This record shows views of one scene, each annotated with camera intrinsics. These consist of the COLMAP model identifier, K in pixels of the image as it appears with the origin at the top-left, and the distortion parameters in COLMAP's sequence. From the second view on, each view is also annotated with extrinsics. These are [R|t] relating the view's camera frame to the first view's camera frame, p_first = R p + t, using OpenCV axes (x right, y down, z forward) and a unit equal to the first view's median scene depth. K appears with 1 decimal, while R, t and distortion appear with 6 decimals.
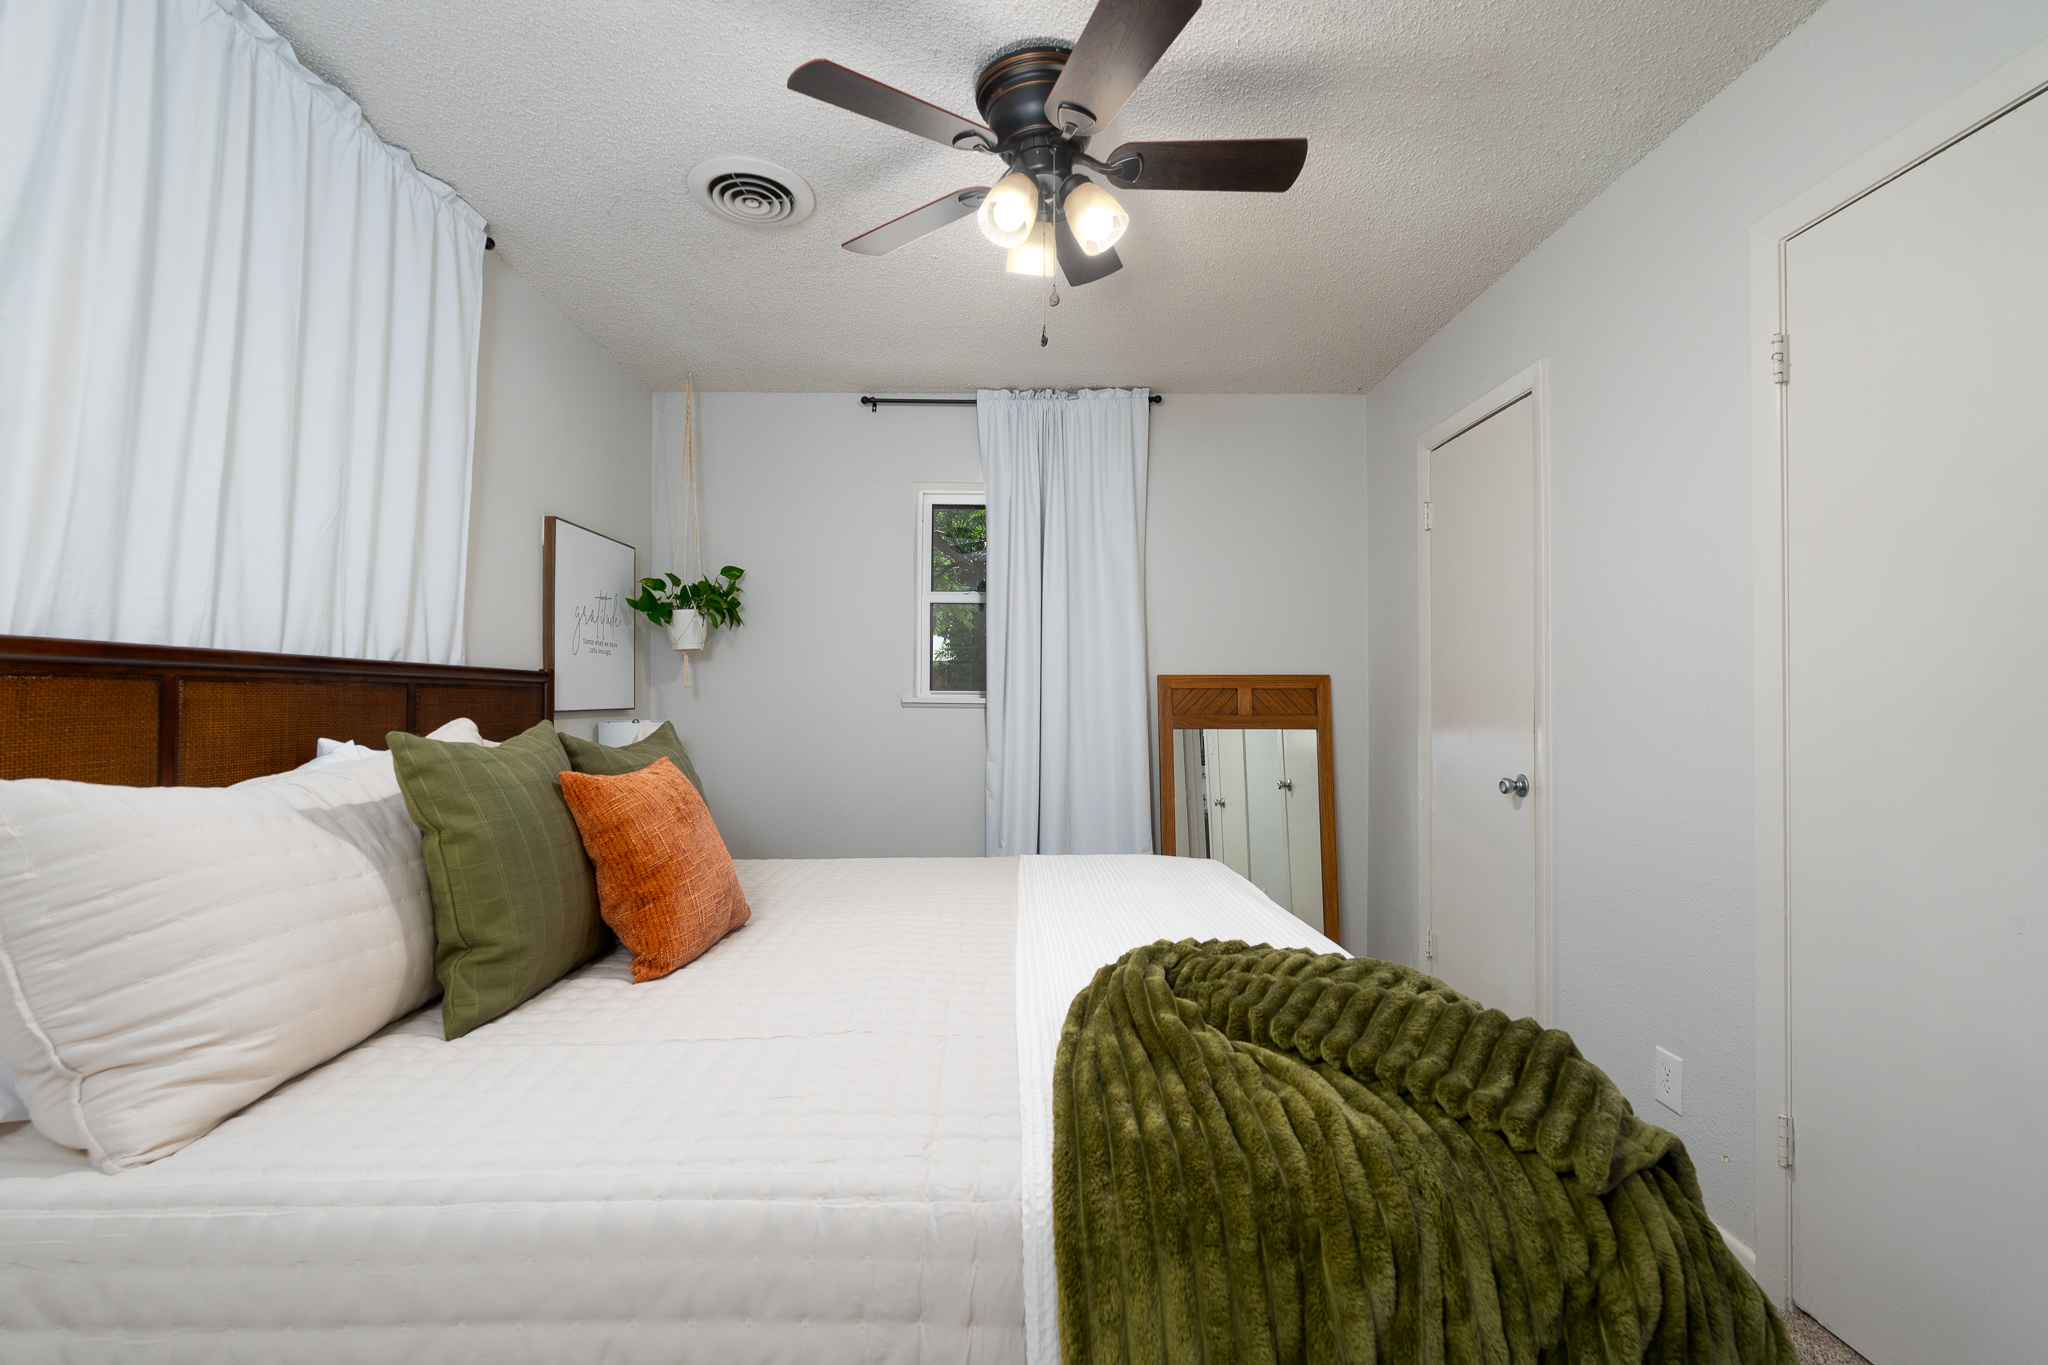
lens RADIAL K [[899.8, 0, 1013.2], [0, 899.8, 686.8], [0, 0, 1]] dist [-0.003706, 0.000033]
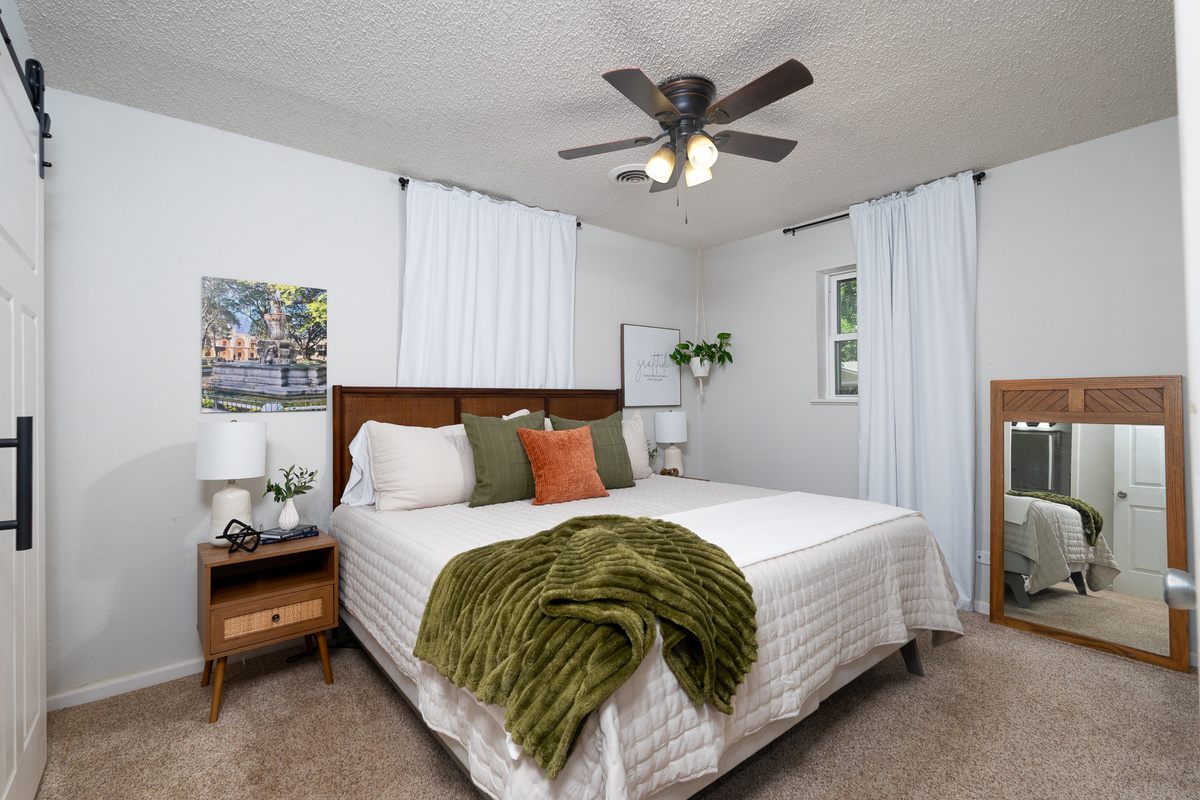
lens RADIAL K [[527.2, 0, 602.2], [0, 527.2, 401.9], [0, 0, 1]] dist [-0.003706, 0.000033]
pose [[0.642393, -0.004598, -0.766361, 0.423597], [0.019266, 0.999763, 0.010151, -0.000433], [0.766133, -0.021286, 0.642329, 0.056354]]
